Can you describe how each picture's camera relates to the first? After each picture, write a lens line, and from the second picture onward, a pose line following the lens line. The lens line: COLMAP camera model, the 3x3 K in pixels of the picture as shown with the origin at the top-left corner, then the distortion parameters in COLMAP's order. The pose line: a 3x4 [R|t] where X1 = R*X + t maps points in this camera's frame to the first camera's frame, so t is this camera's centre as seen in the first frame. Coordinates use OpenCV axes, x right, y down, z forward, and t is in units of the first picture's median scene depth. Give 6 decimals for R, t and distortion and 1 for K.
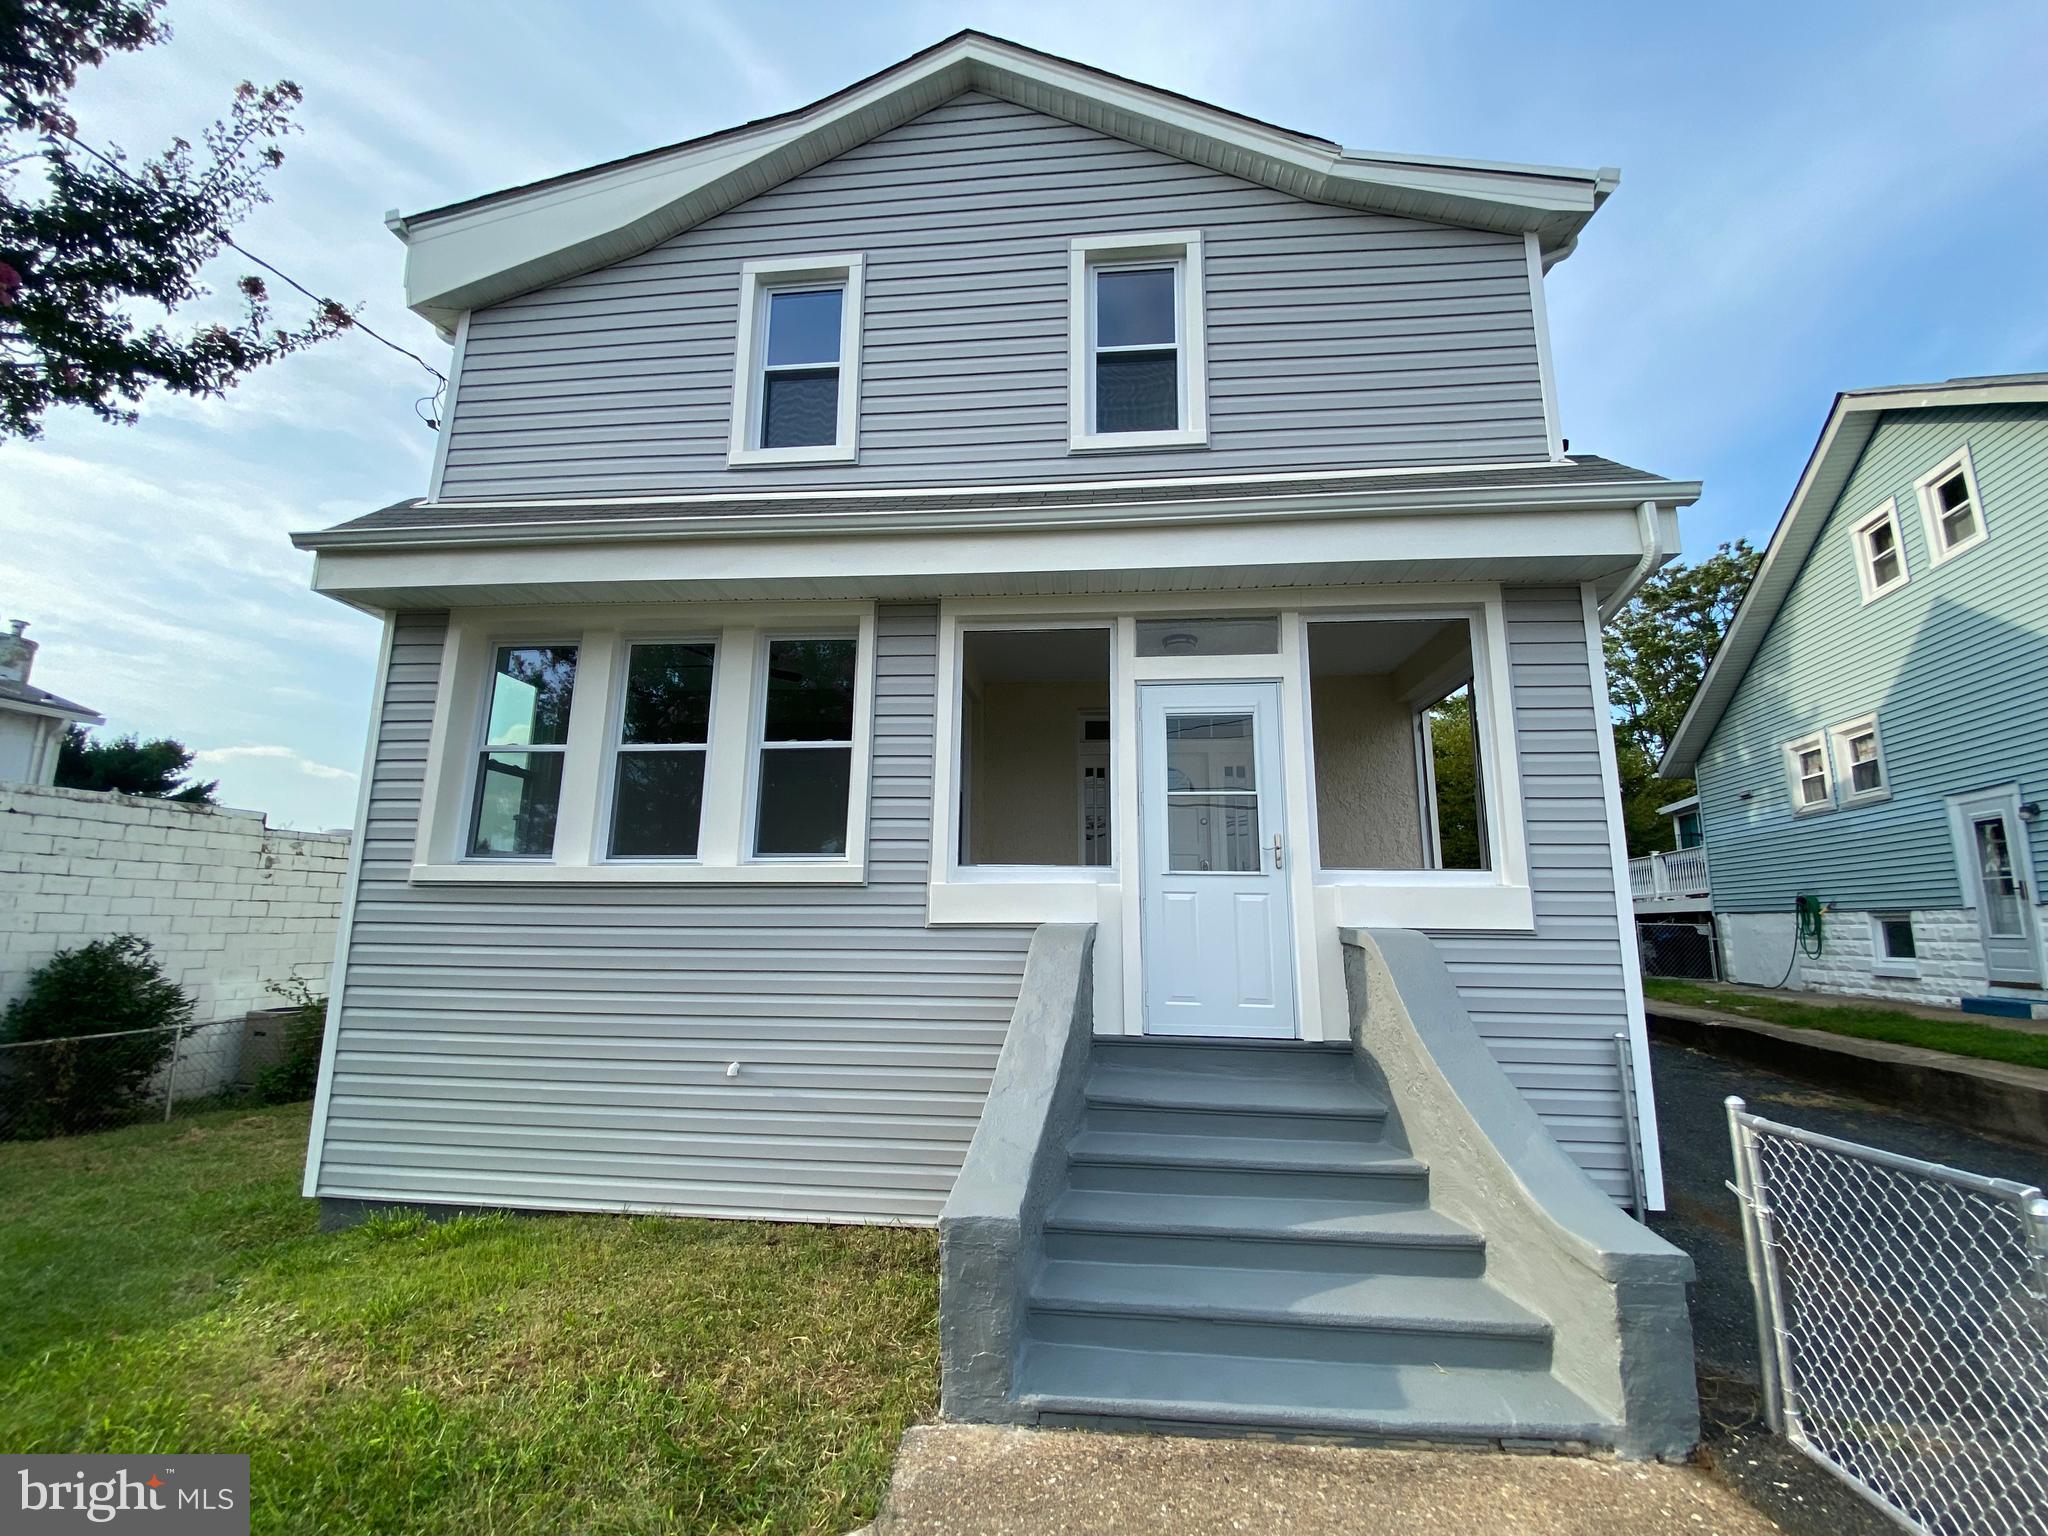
lens RADIAL K [[833.9, 0, 1019.0], [0, 833.9, 764.6], [0, 0, 1]] dist [0.009425, -0.014462]
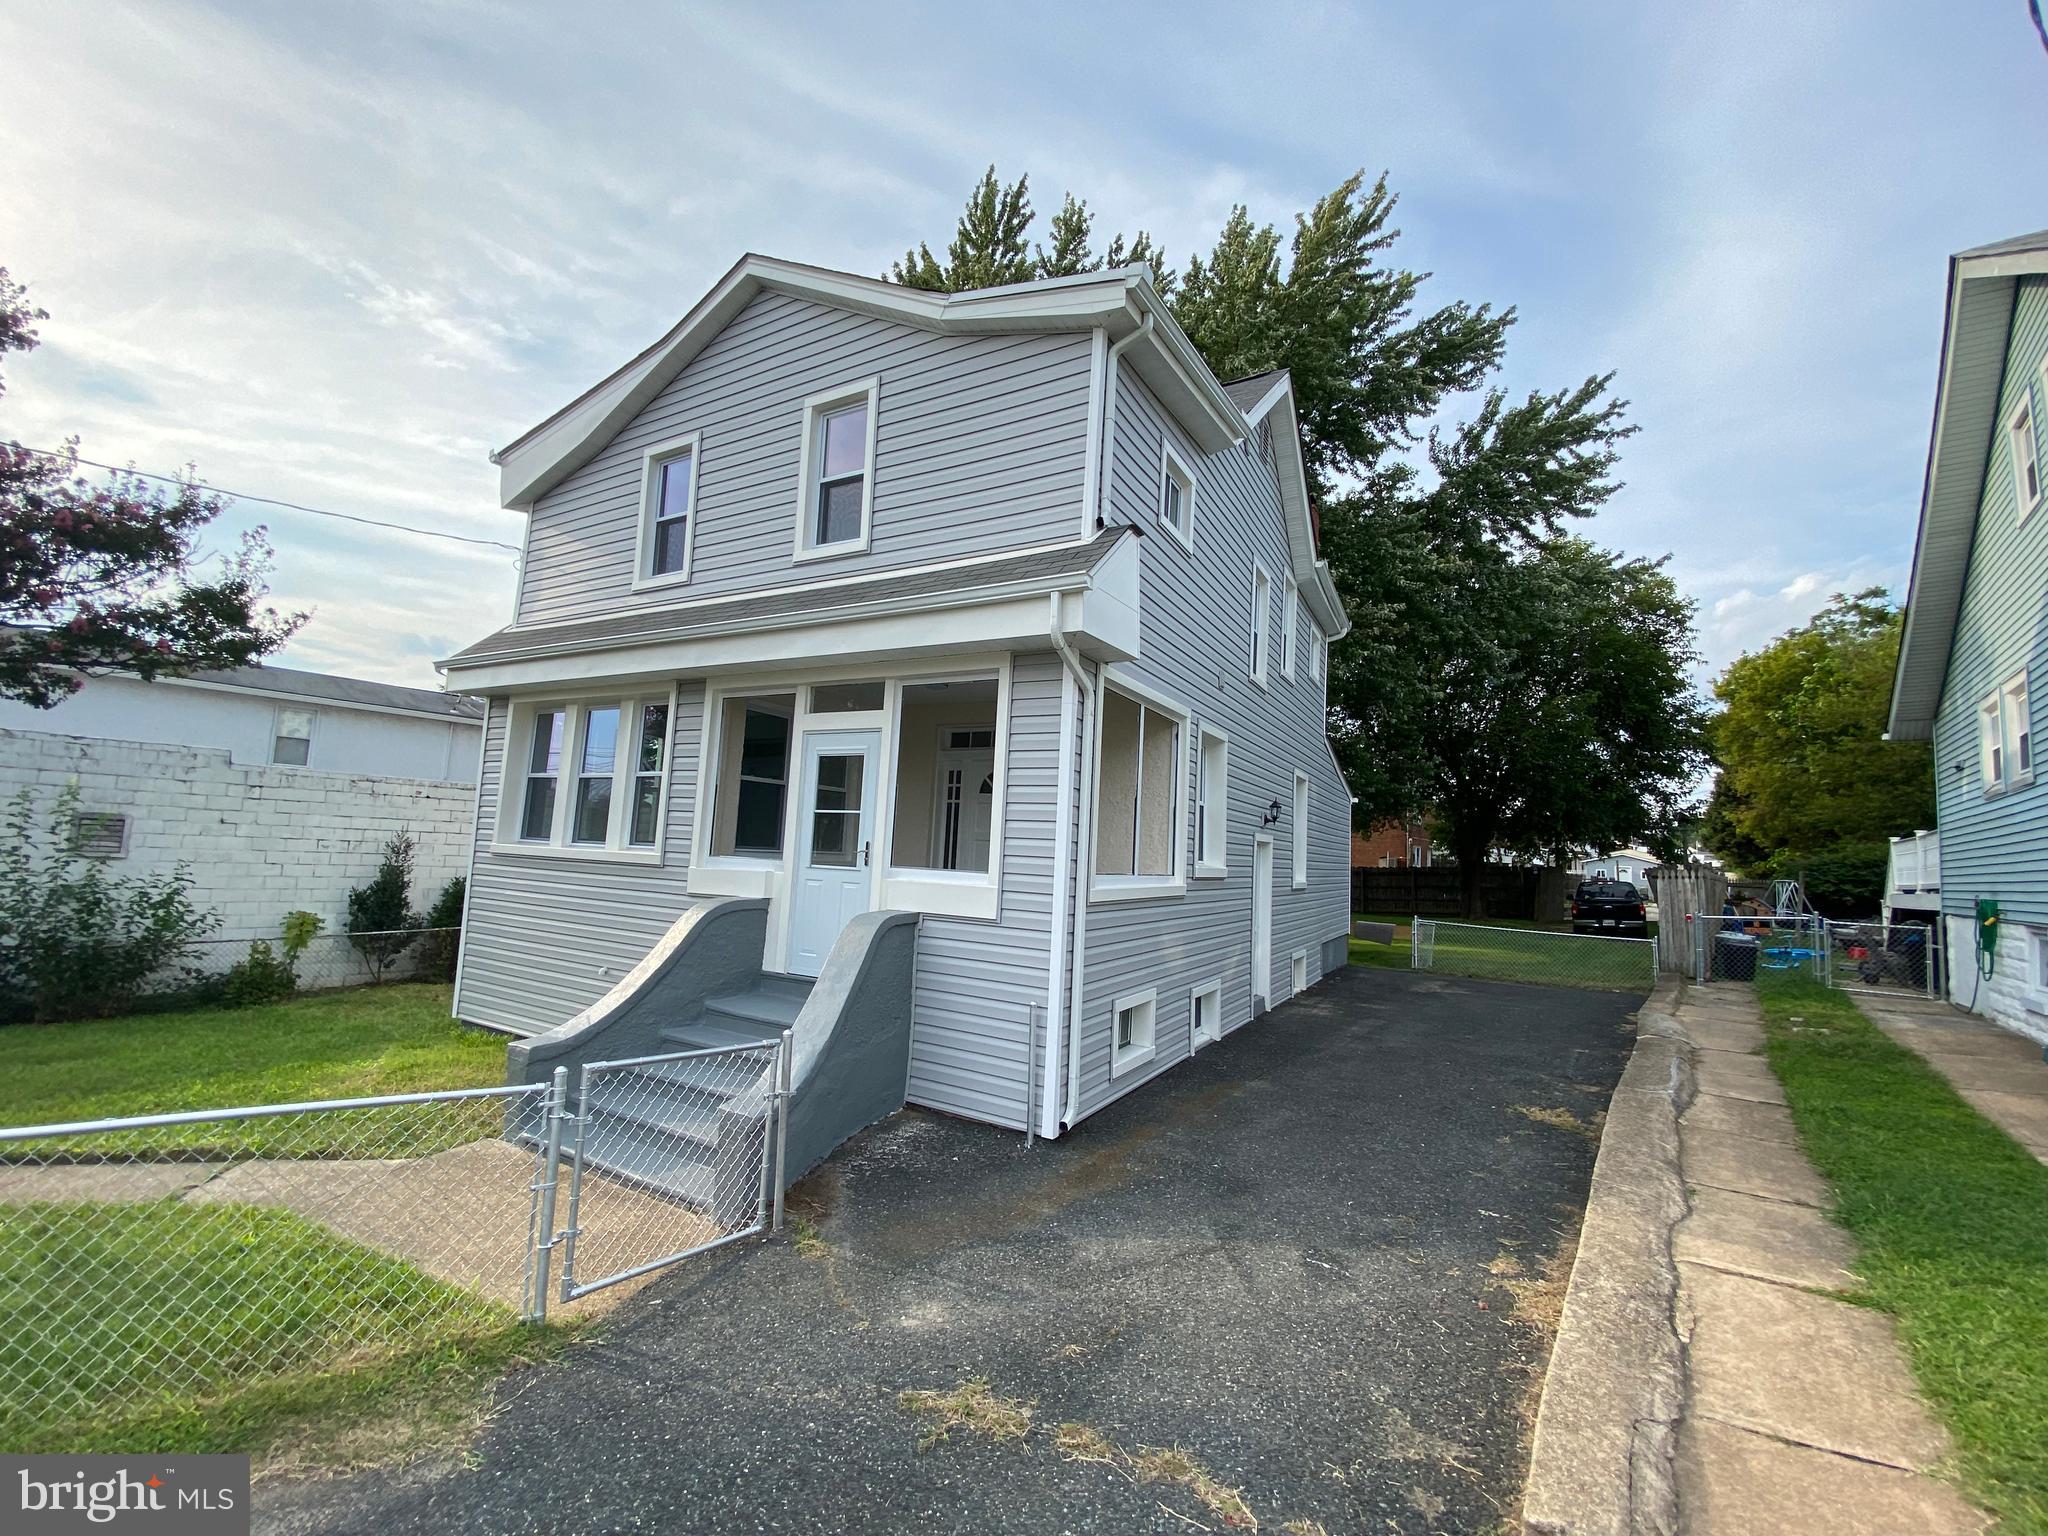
lens RADIAL K [[833.9, 0, 1019.0], [0, 833.9, 764.6], [0, 0, 1]] dist [0.009425, -0.014462]
pose [[0.910322, -0.009564, -0.413790, 1.033757], [0.036735, 0.997655, 0.057756, -0.109204], [0.412267, -0.067777, 0.908539, -0.149901]]
